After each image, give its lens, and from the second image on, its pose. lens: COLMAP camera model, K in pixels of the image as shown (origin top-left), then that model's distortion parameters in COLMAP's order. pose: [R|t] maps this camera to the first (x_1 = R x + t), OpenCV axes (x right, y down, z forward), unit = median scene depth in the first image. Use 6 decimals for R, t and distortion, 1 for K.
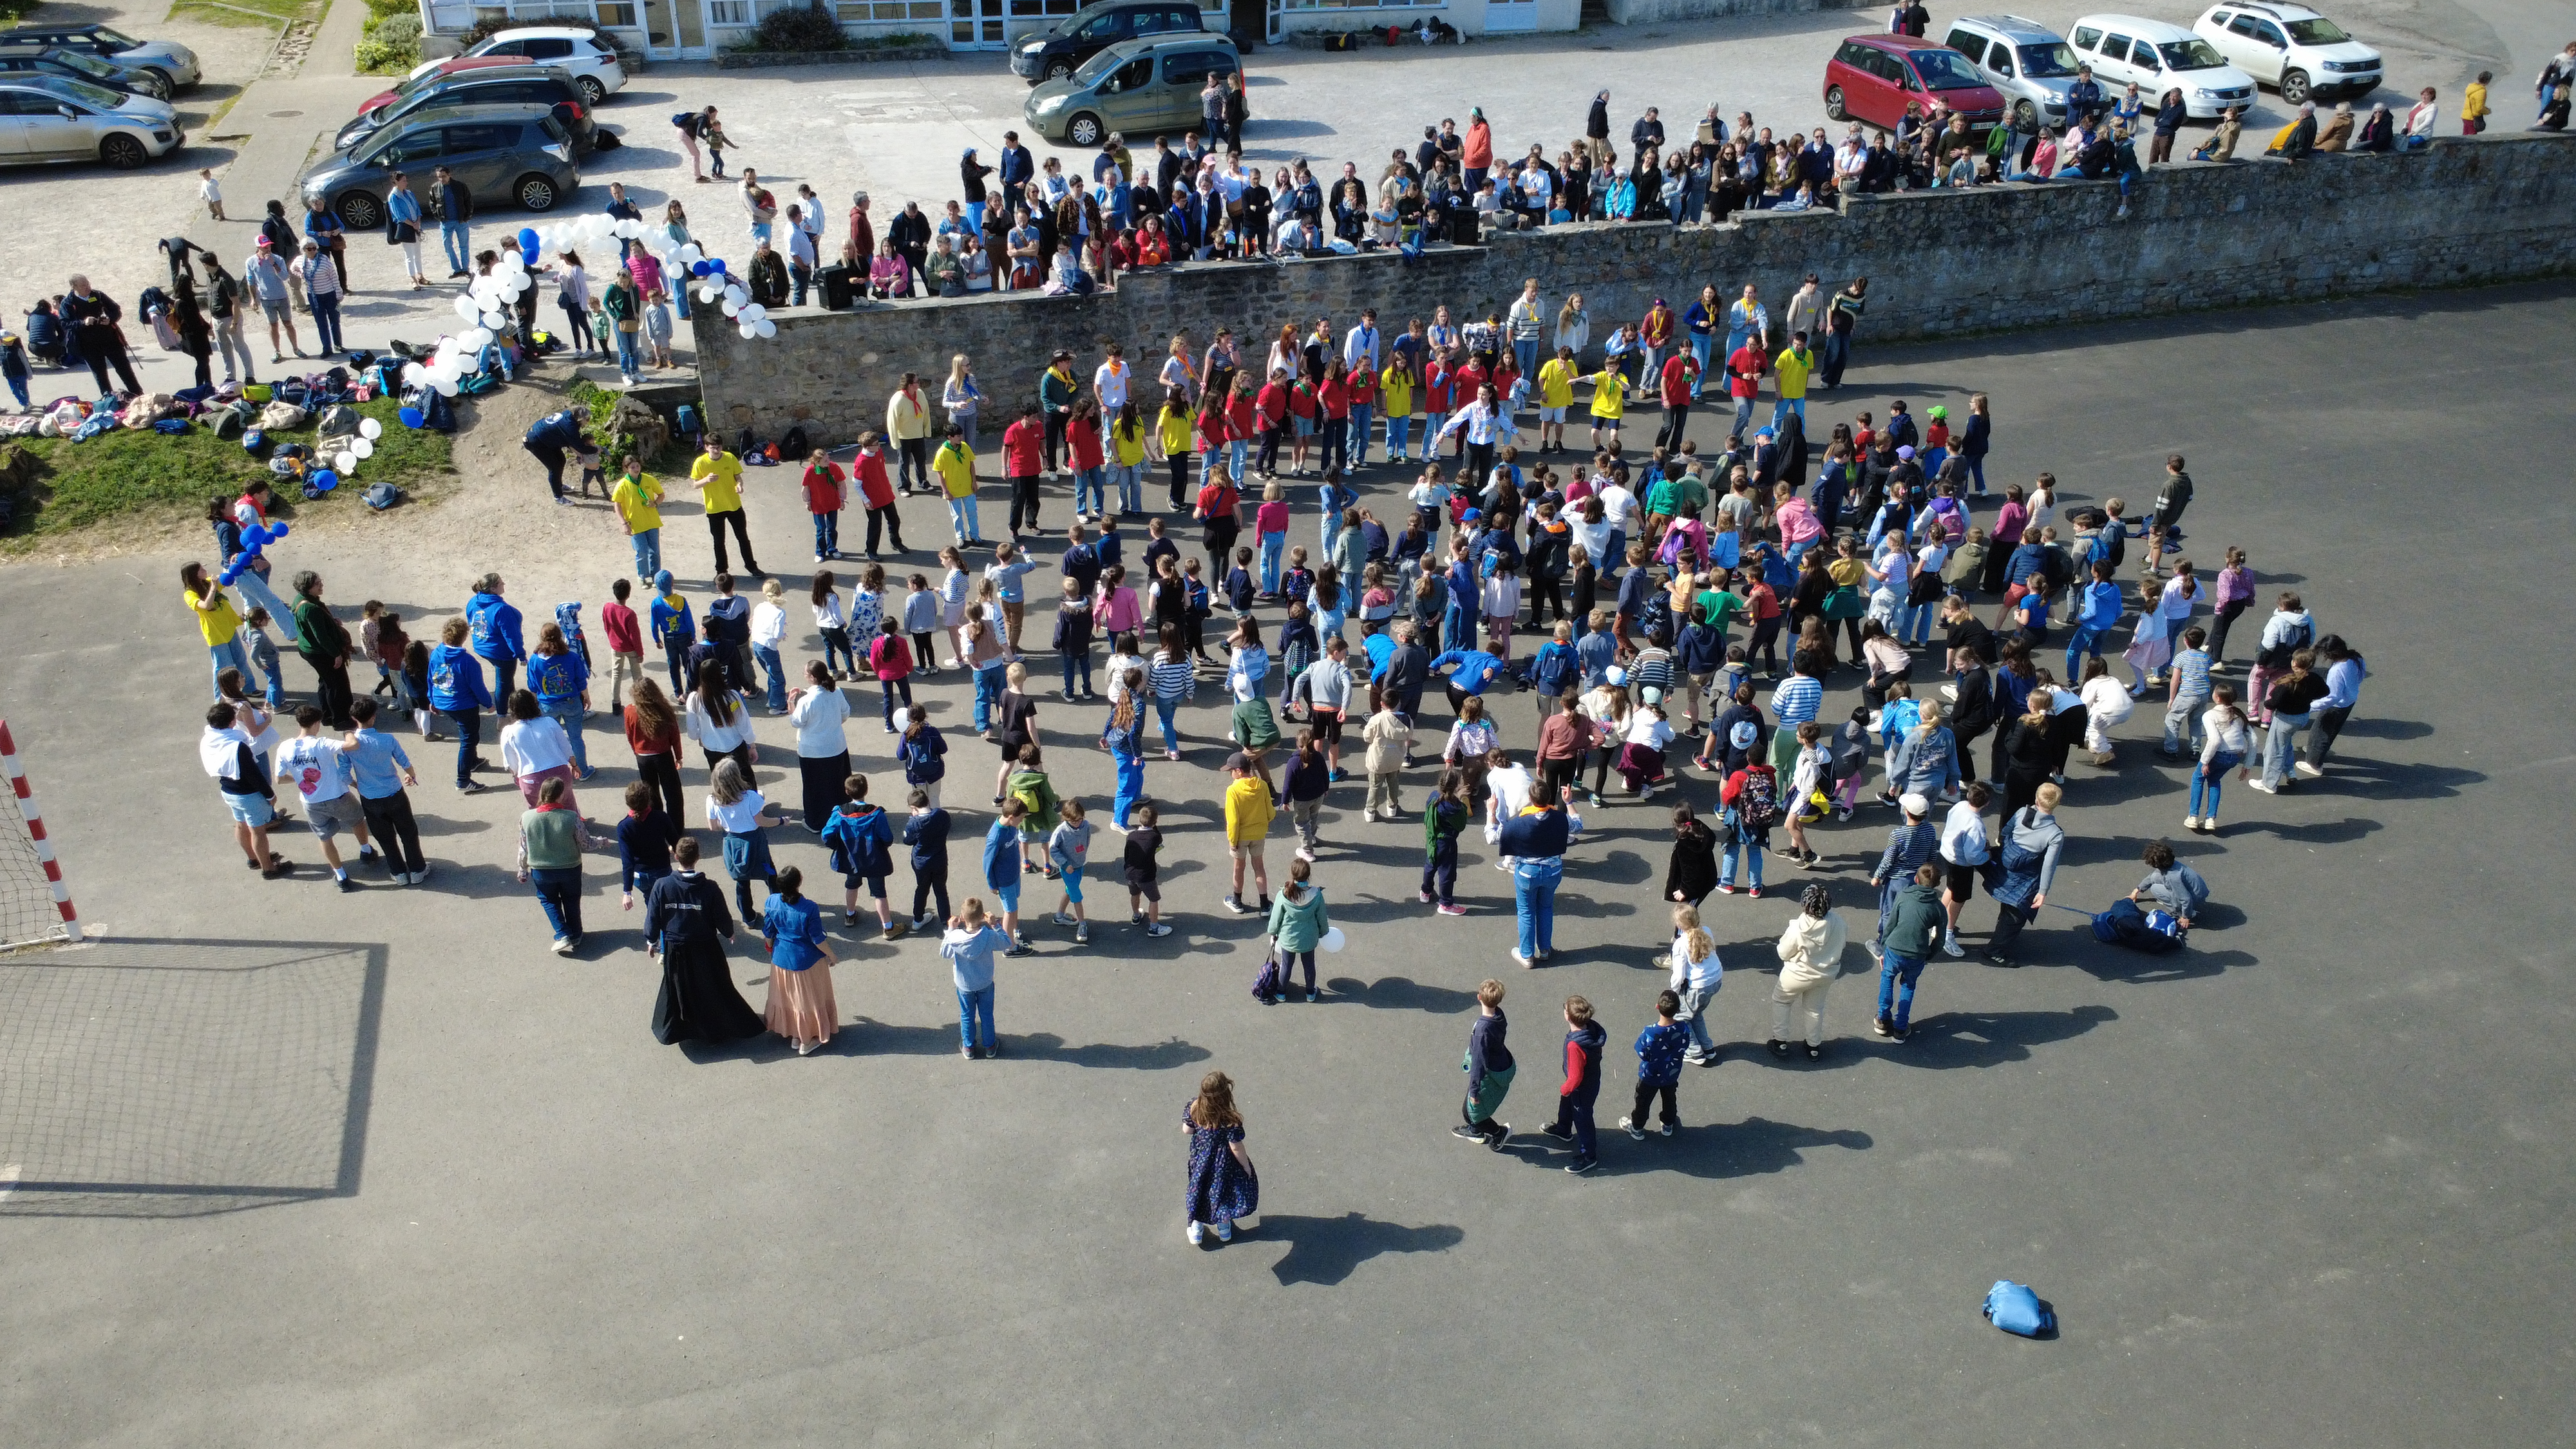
lens RADIAL K [[1871.8, 0, 1288.4], [0, 1871.8, 723.4], [0, 0, 1]] dist [-0.000124, 0.006244]
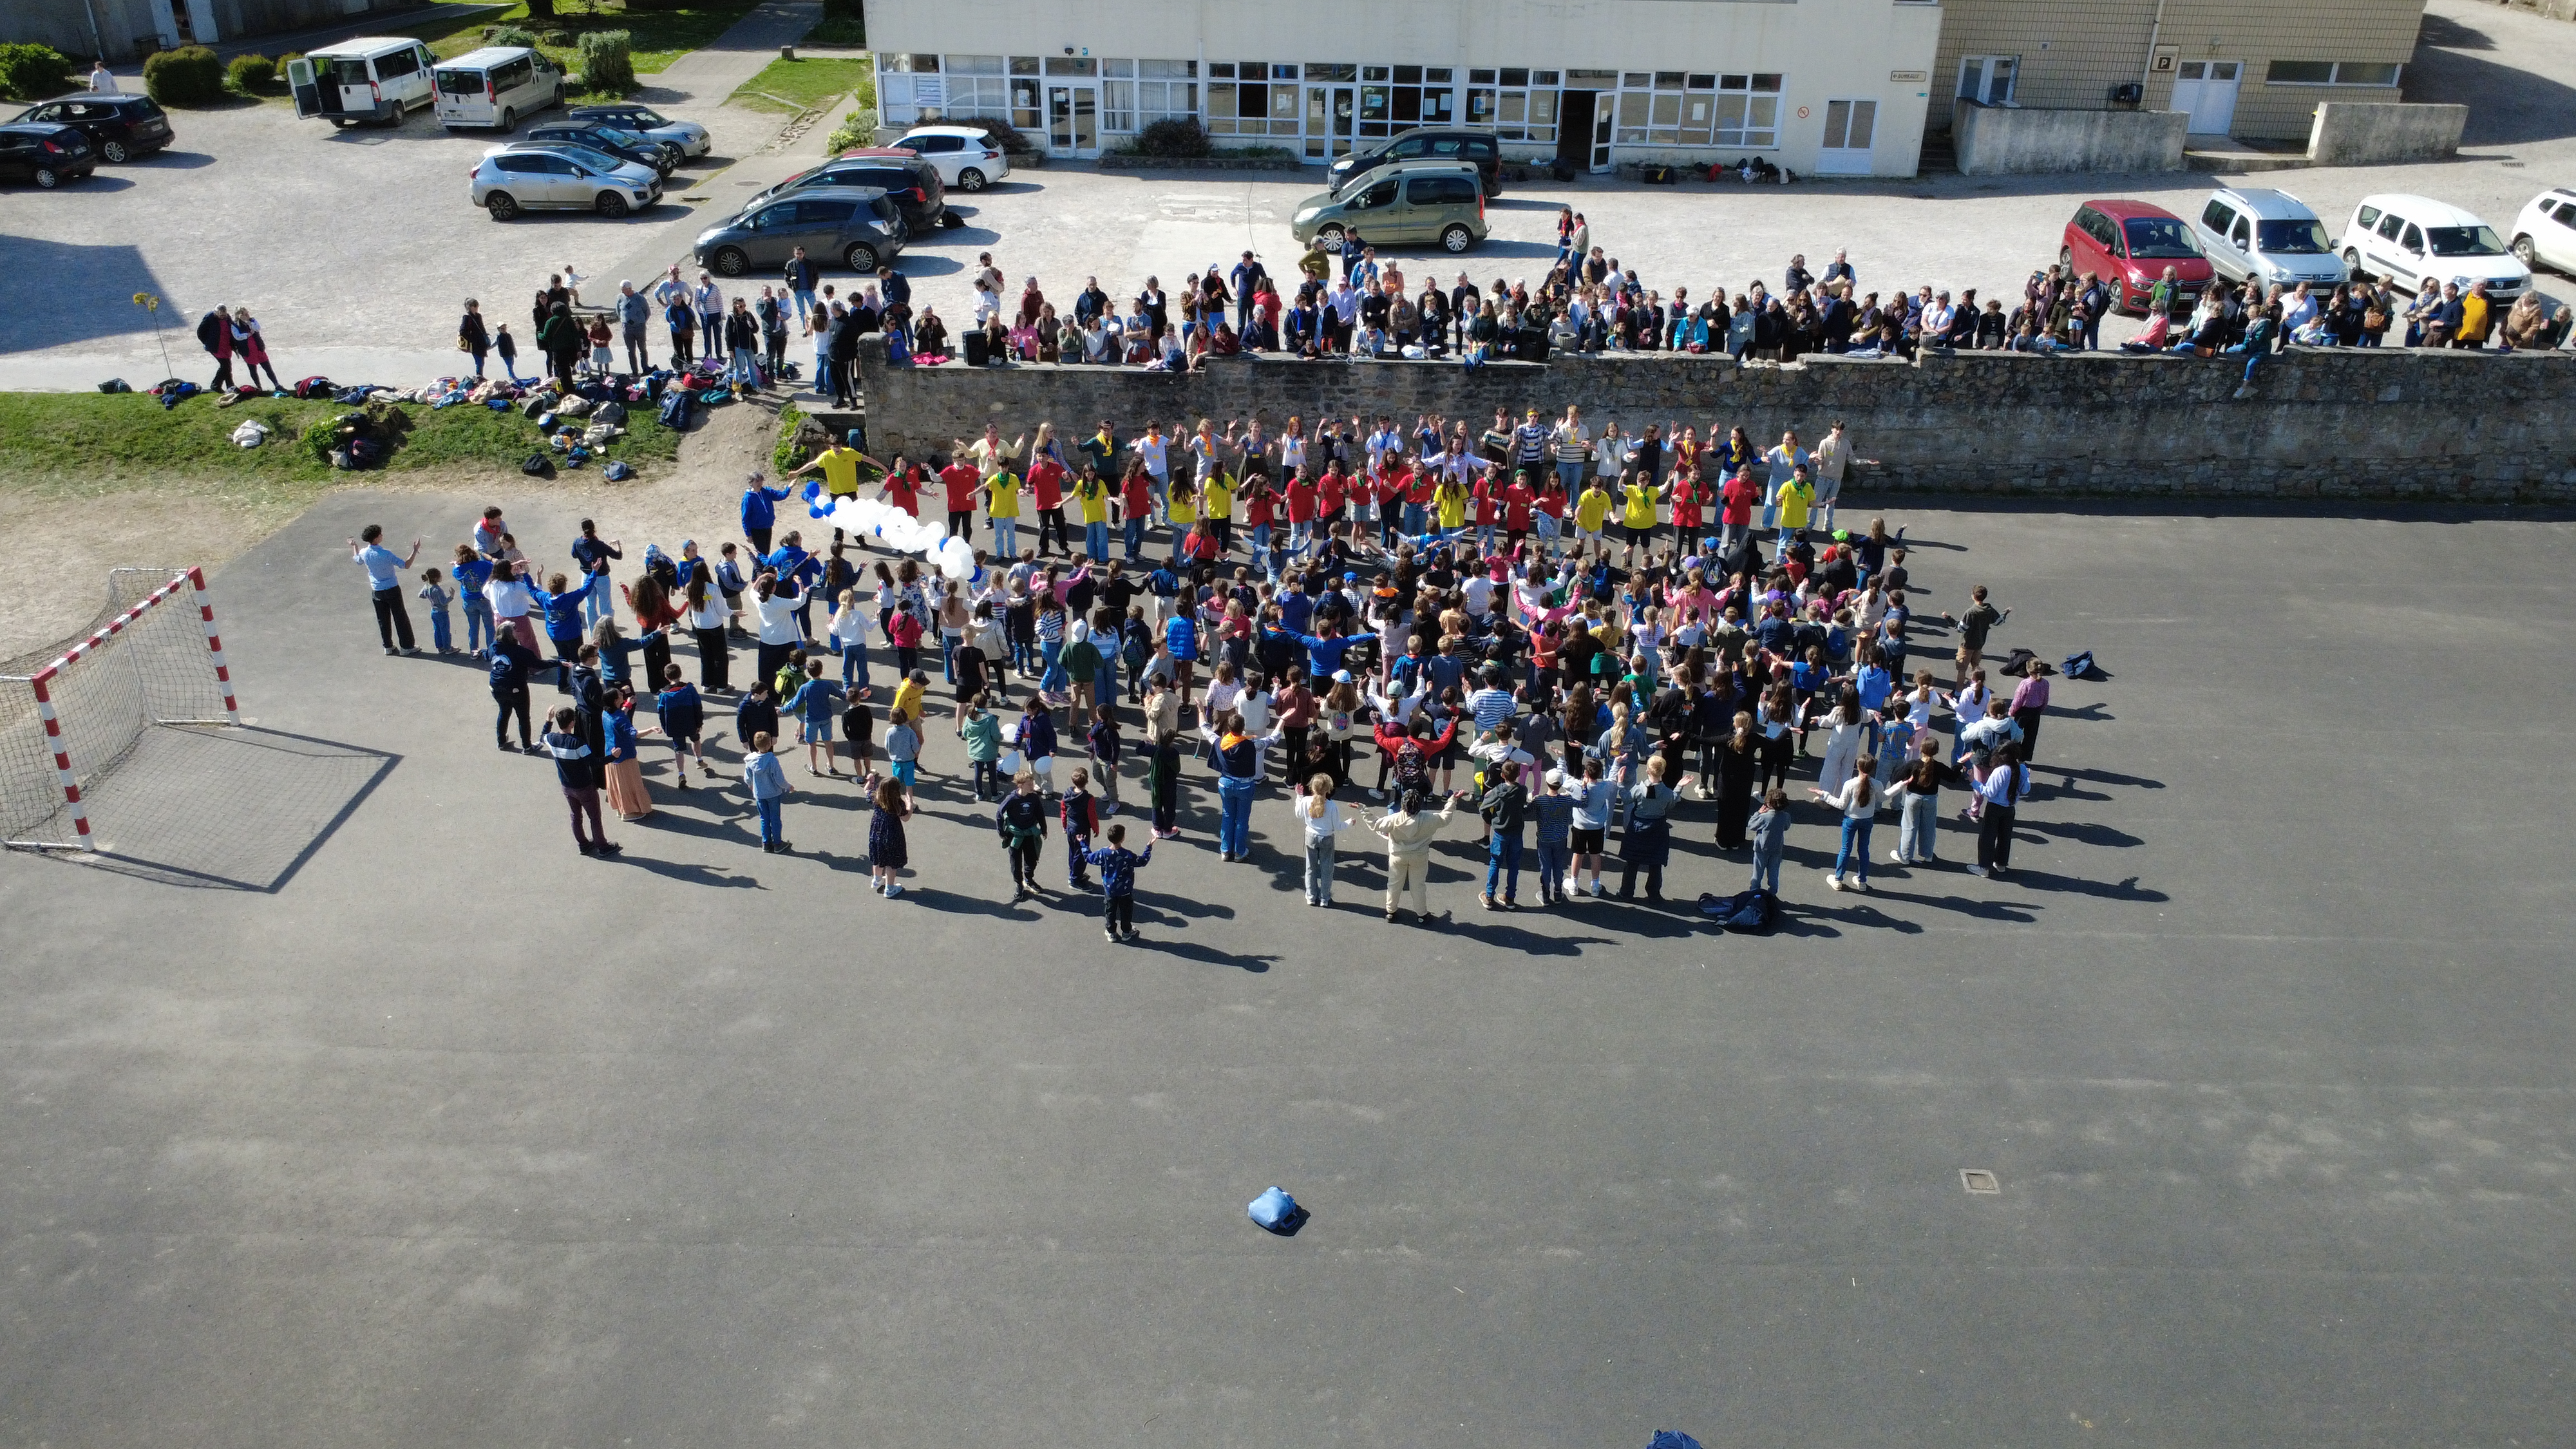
lens RADIAL K [[1871.8, 0, 1289.2], [0, 1871.8, 722.3], [0, 0, 1]] dist [-0.000124, 0.006244]
pose [[0.943046, 0.145638, -0.299089, 0.320456], [-0.161257, 0.986513, -0.028083, 0.011851], [0.290965, 0.074714, 0.953812, -0.091694]]
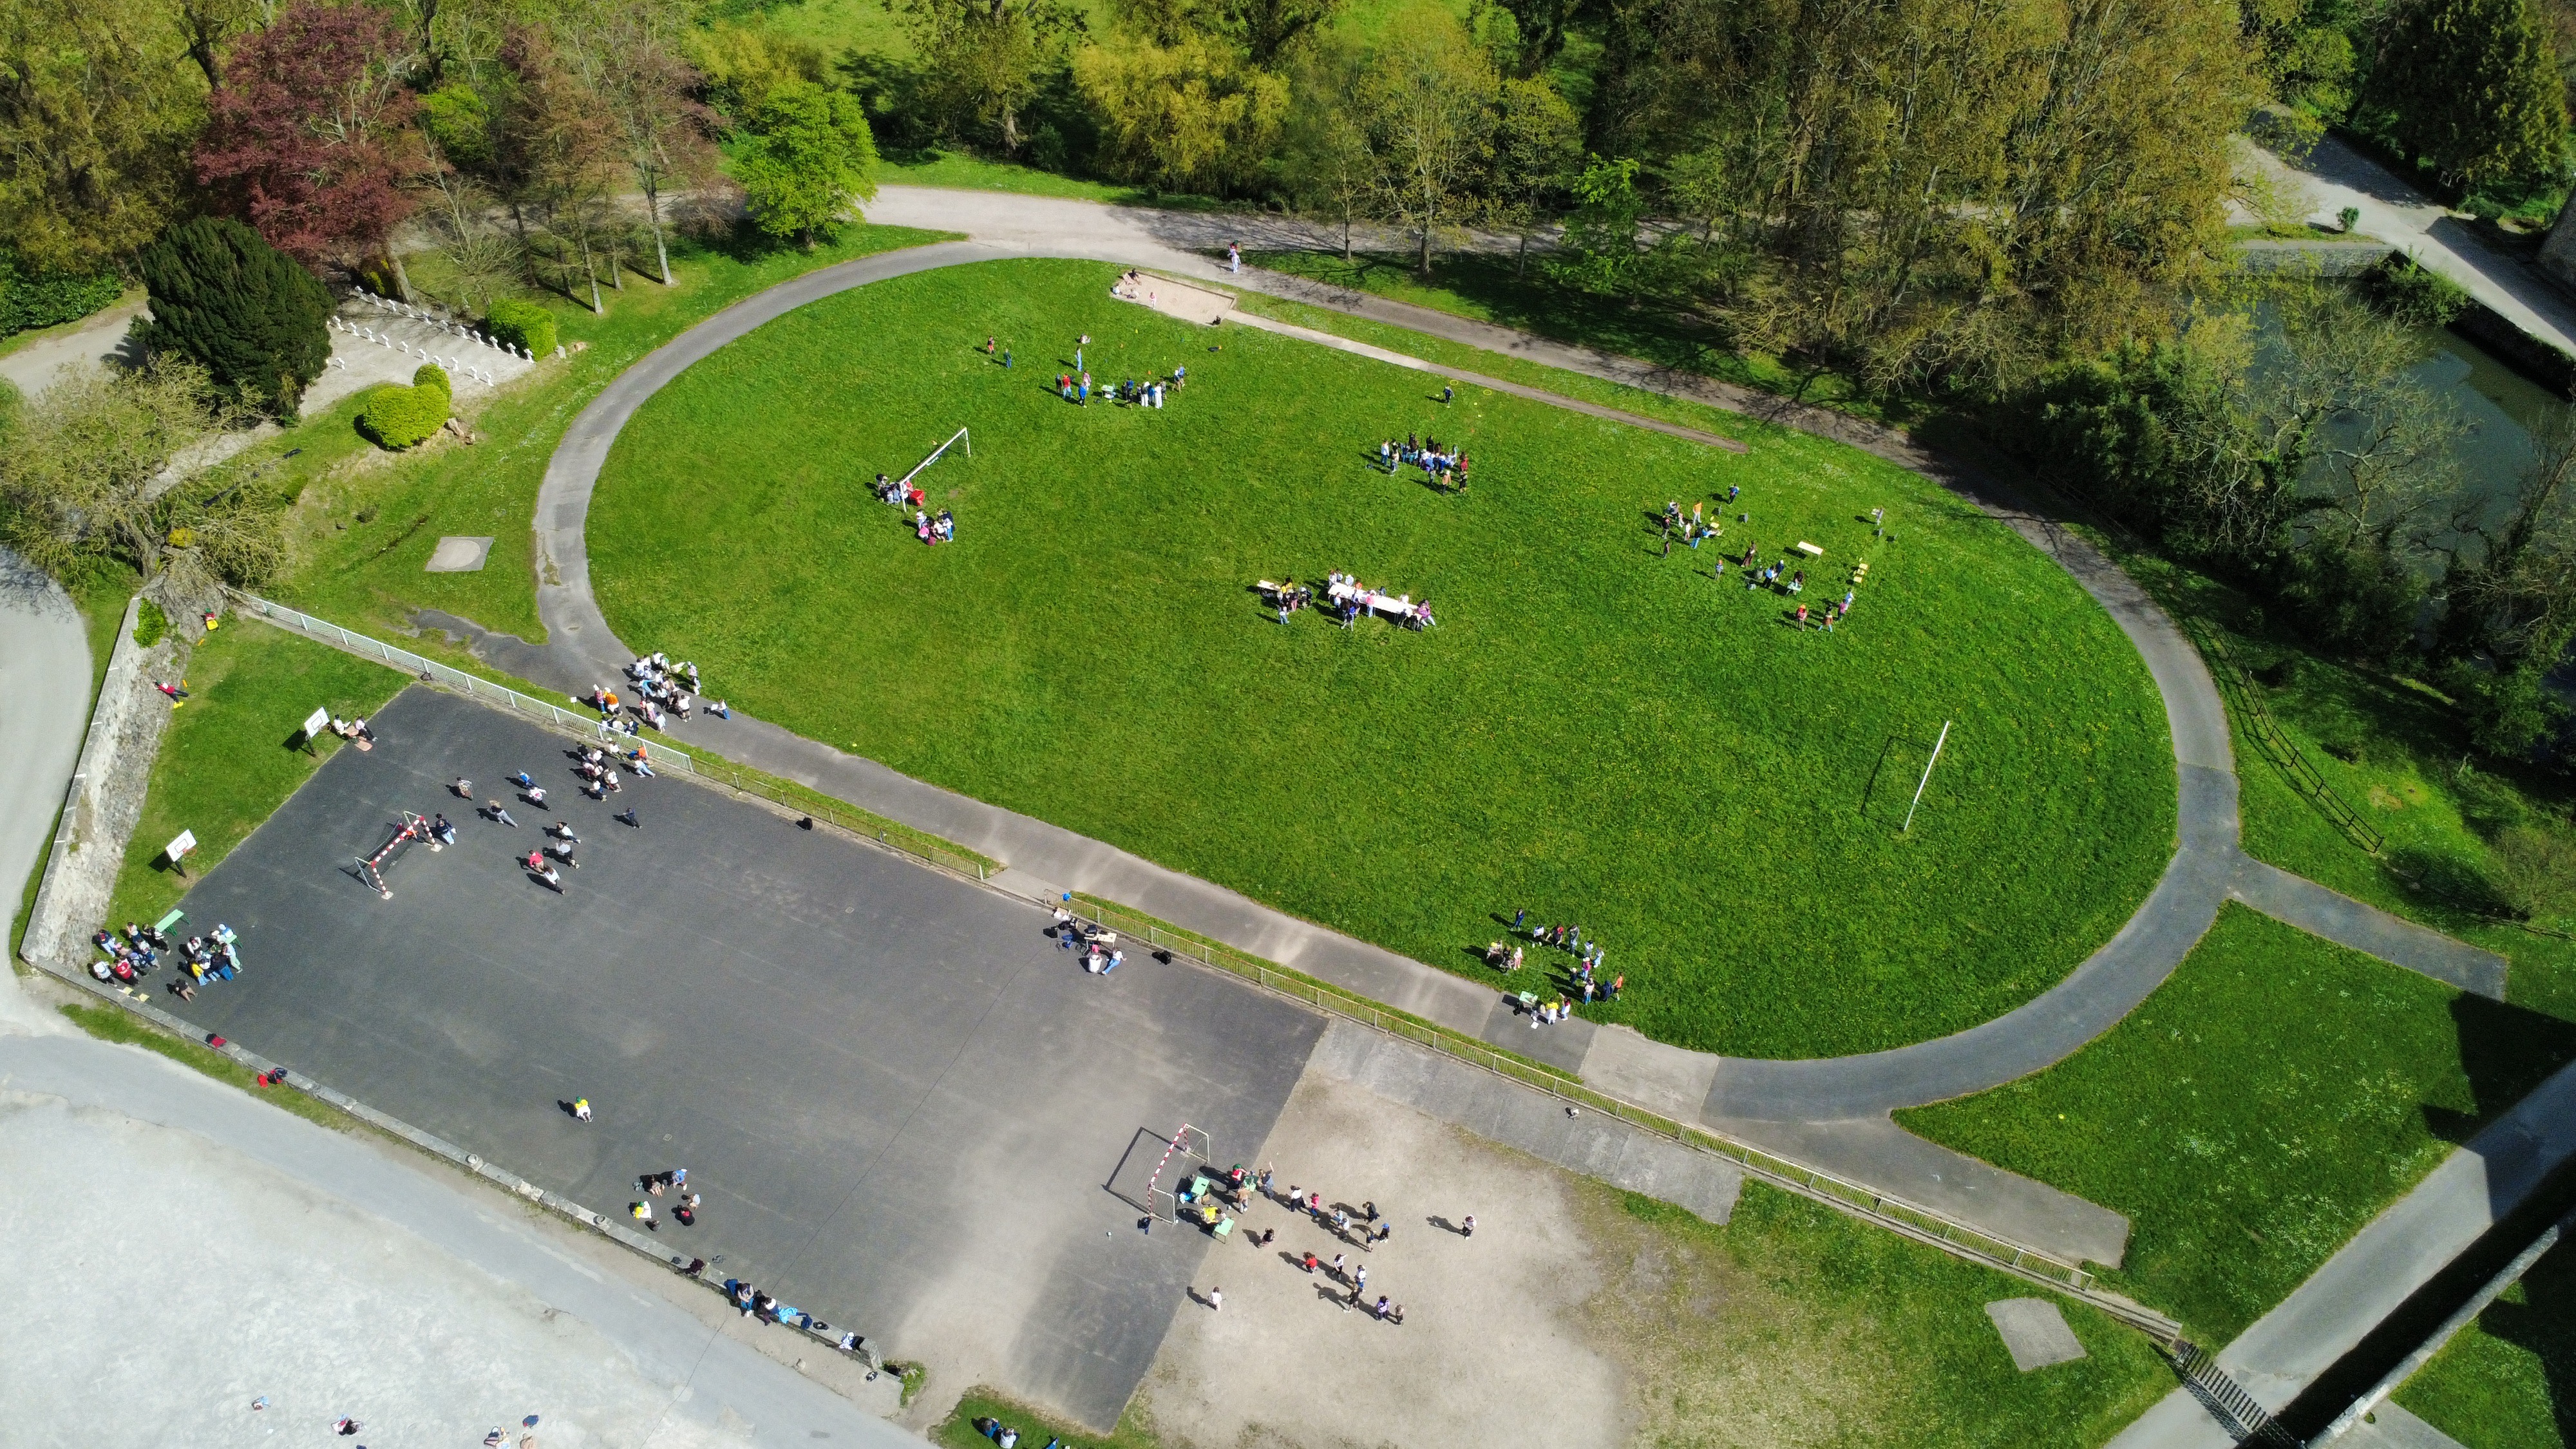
lens RADIAL K [[1871.8, 0, 1286.3], [0, 1871.8, 728.0], [0, 0, 1]] dist [-0.000124, 0.006244]
pose [[-0.729100, -0.502372, 0.464796, -1.352566], [0.307210, 0.366636, 0.878180, -2.373429], [-0.611585, 0.783071, -0.112981, 0.211803]]
